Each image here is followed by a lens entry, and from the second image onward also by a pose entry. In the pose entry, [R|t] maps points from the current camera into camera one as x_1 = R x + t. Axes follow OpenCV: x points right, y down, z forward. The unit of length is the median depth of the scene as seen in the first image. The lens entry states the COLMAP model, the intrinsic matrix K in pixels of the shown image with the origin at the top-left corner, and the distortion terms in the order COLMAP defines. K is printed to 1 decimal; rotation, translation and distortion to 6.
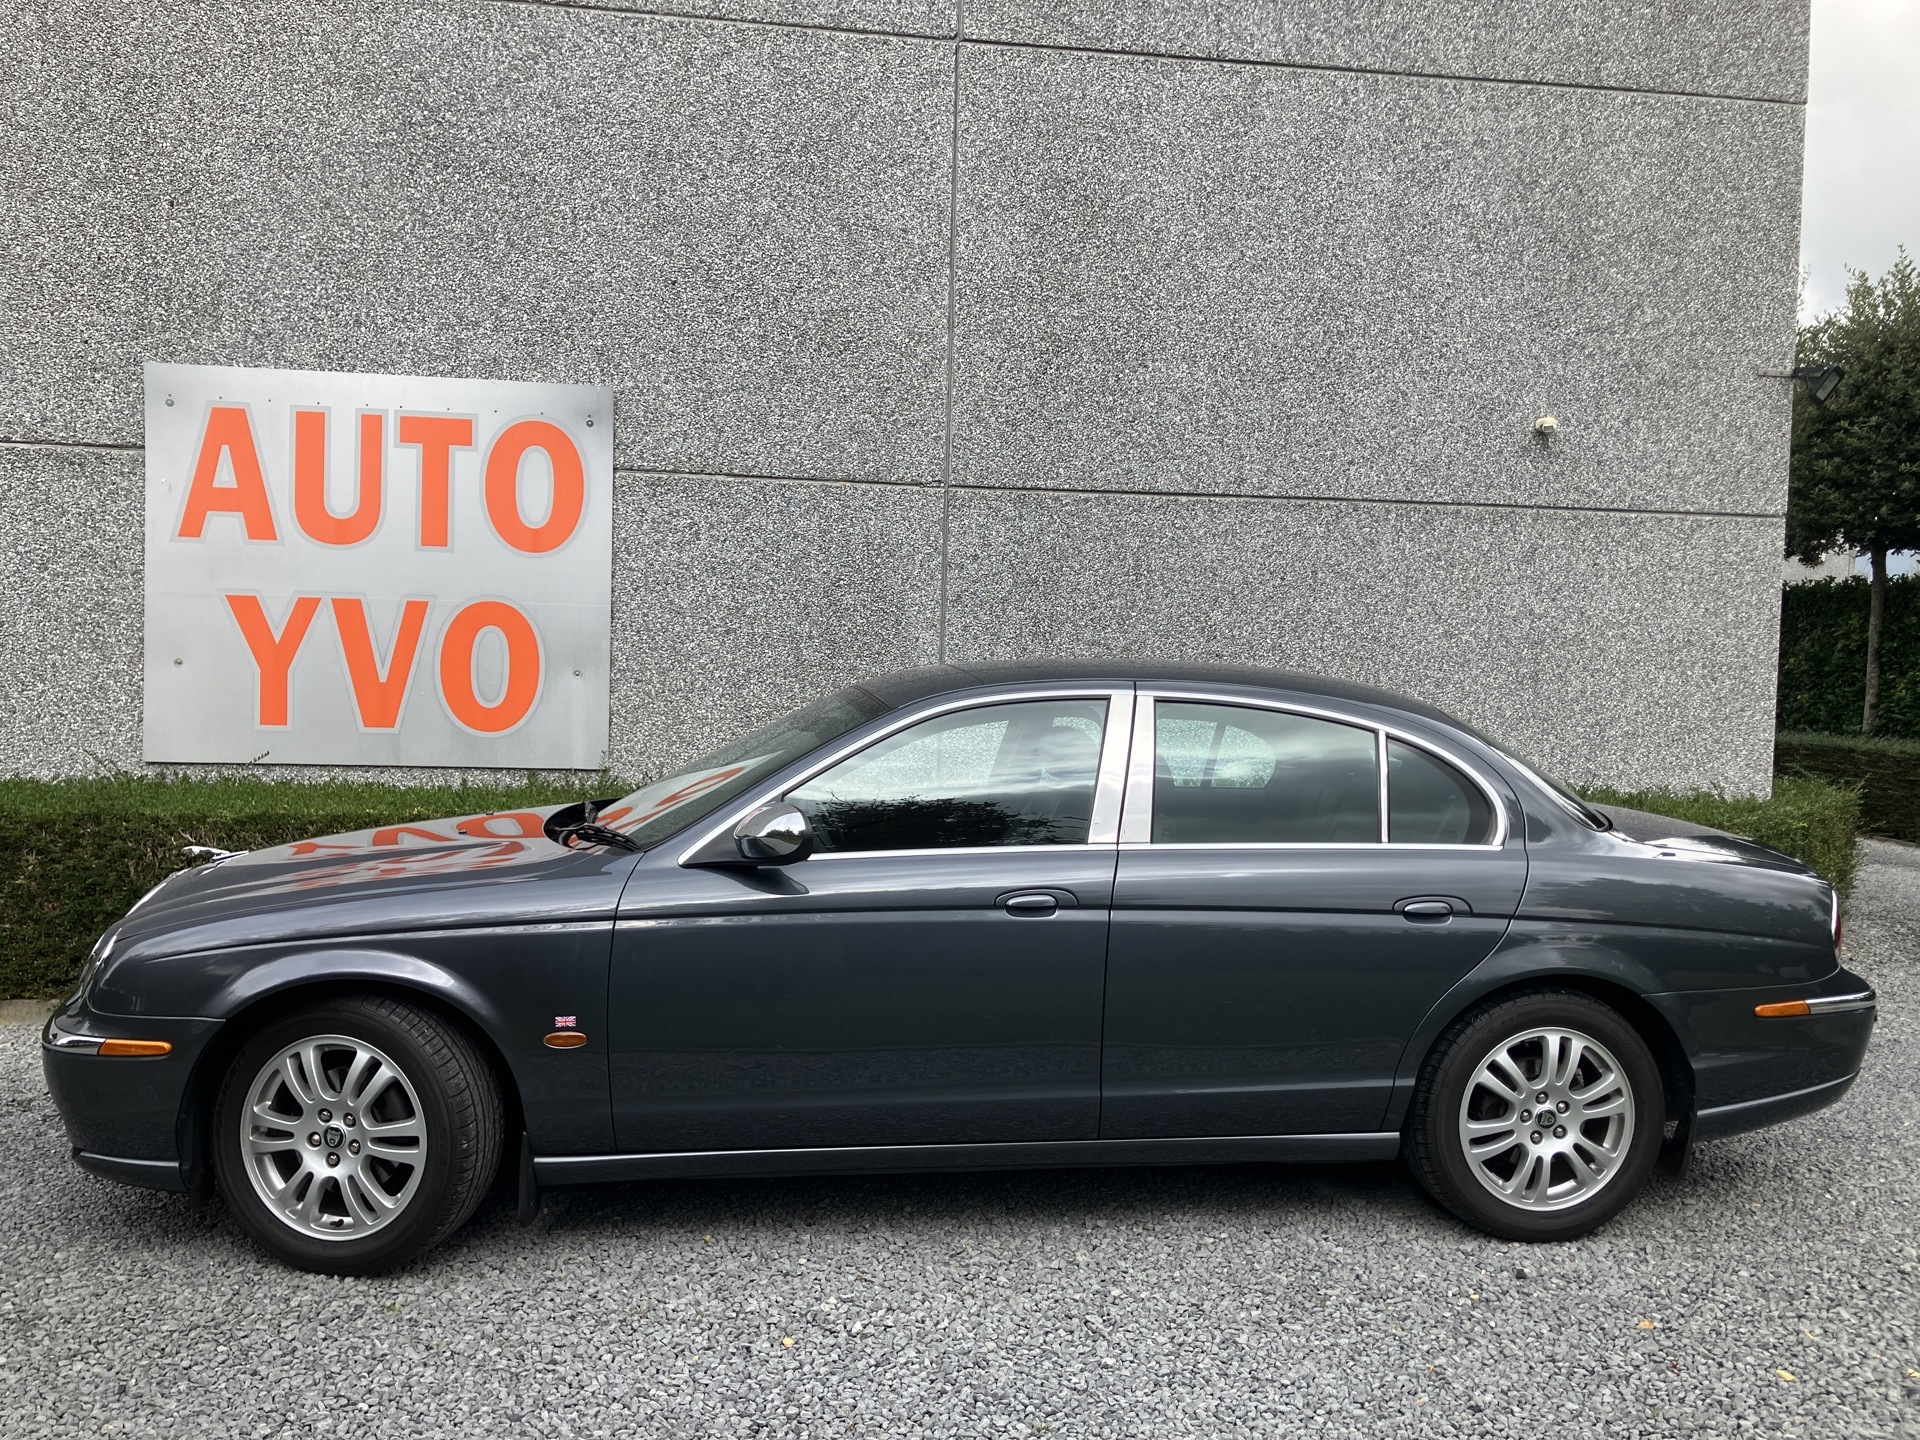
lens RADIAL K [[1525.0, 0, 956.0], [0, 1525.0, 764.7], [0, 0, 1]] dist [0.088886, -0.131837]
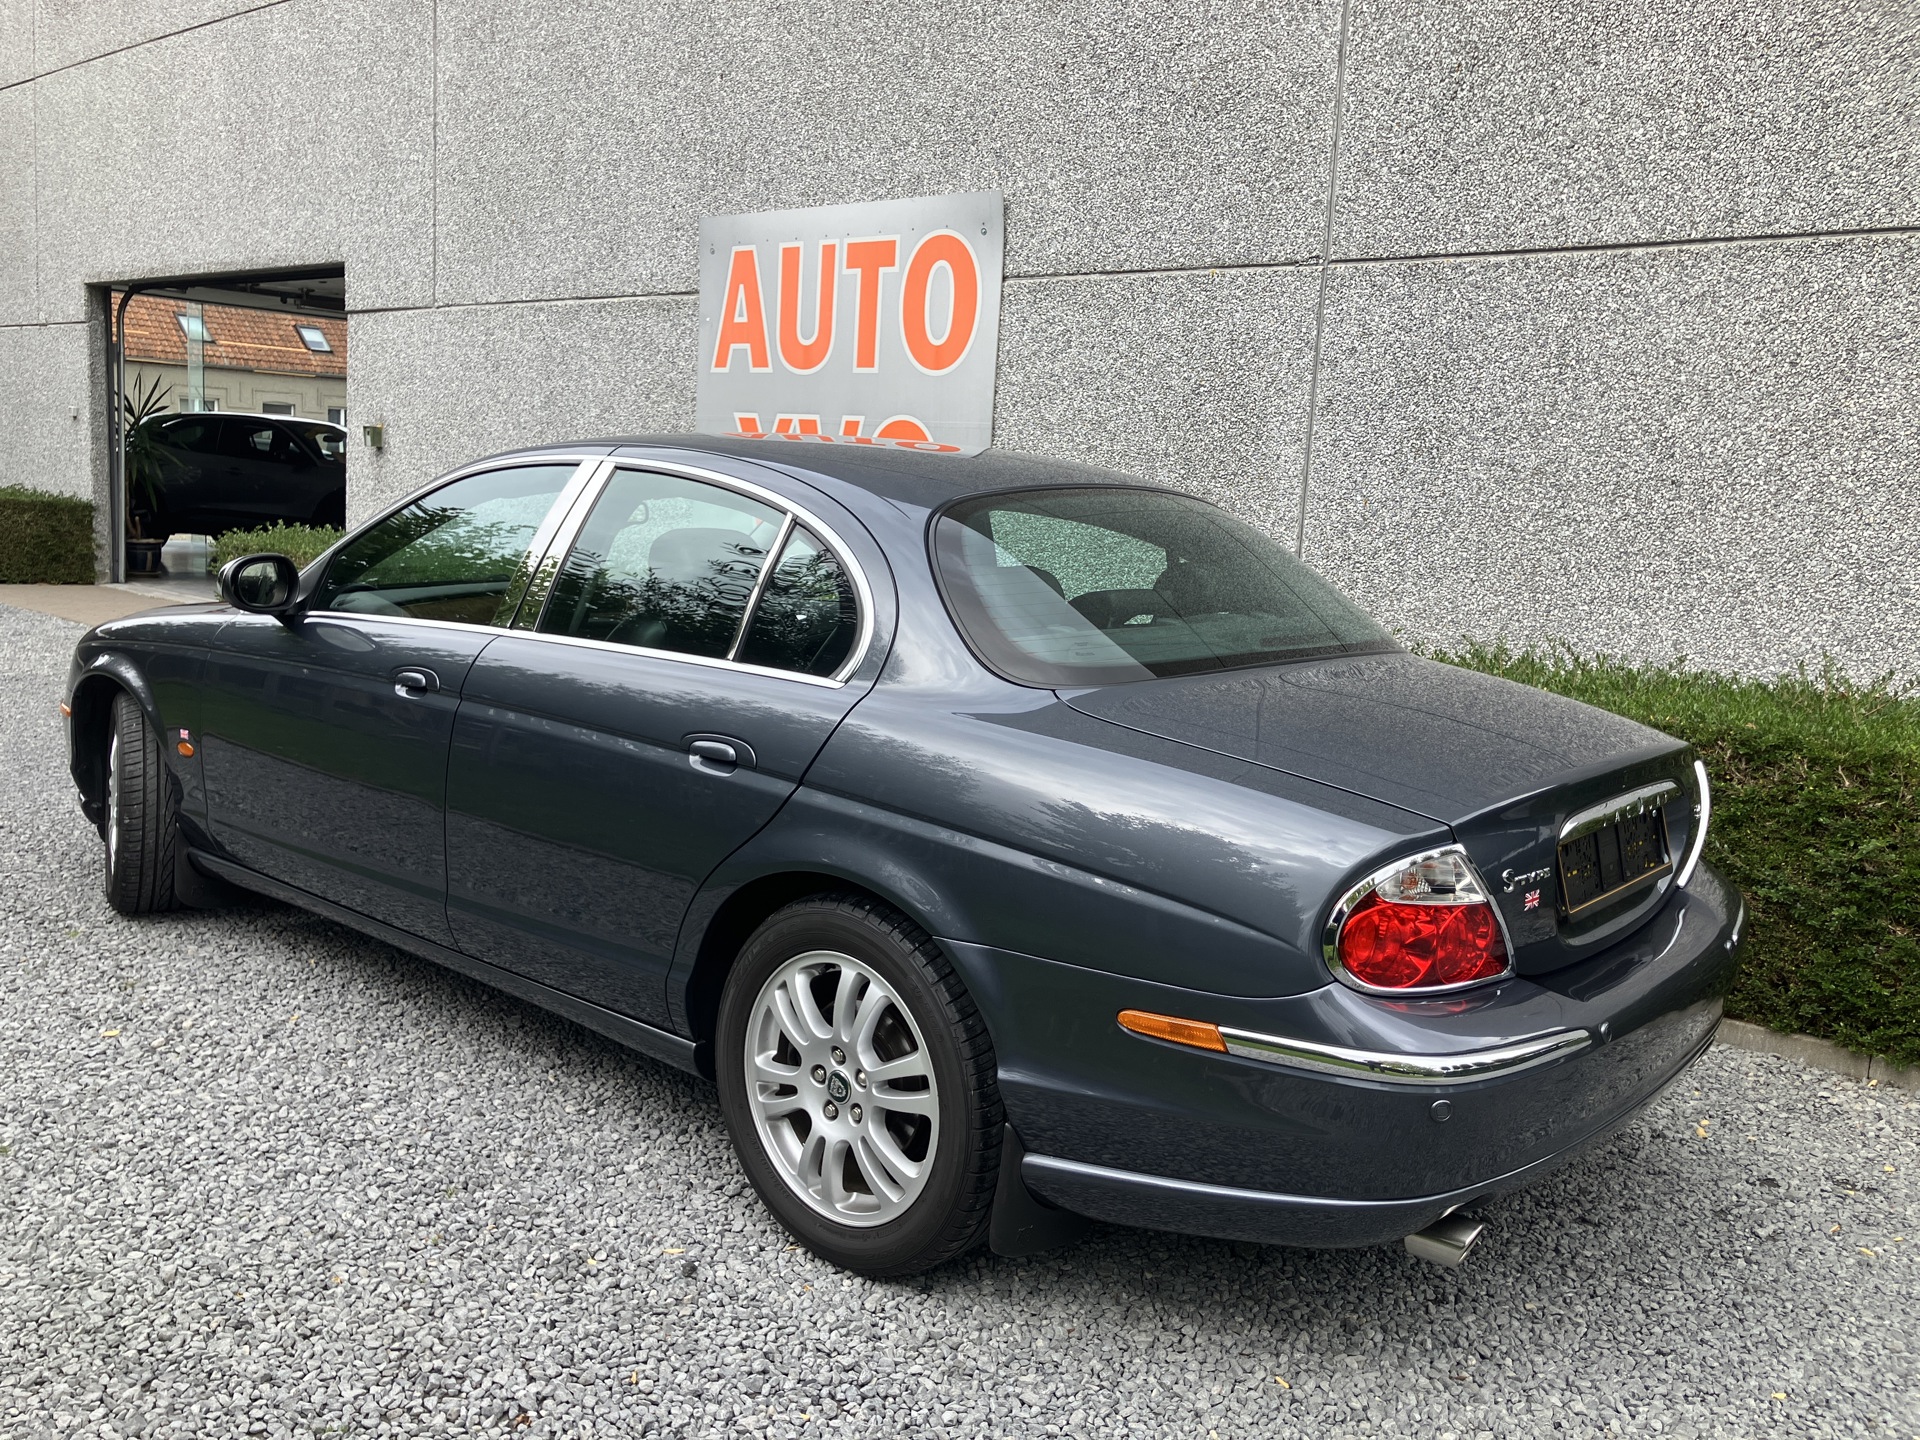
lens RADIAL K [[1564.4, 0, 960.0], [0, 1564.4, 720.0], [0, 0, 1]] dist [0.001834, 0.013353]
pose [[0.675666, 0.120989, -0.727212, 0.494507], [-0.089155, 0.992611, 0.082308, 0.004089], [0.731797, 0.009222, 0.681461, 0.311977]]
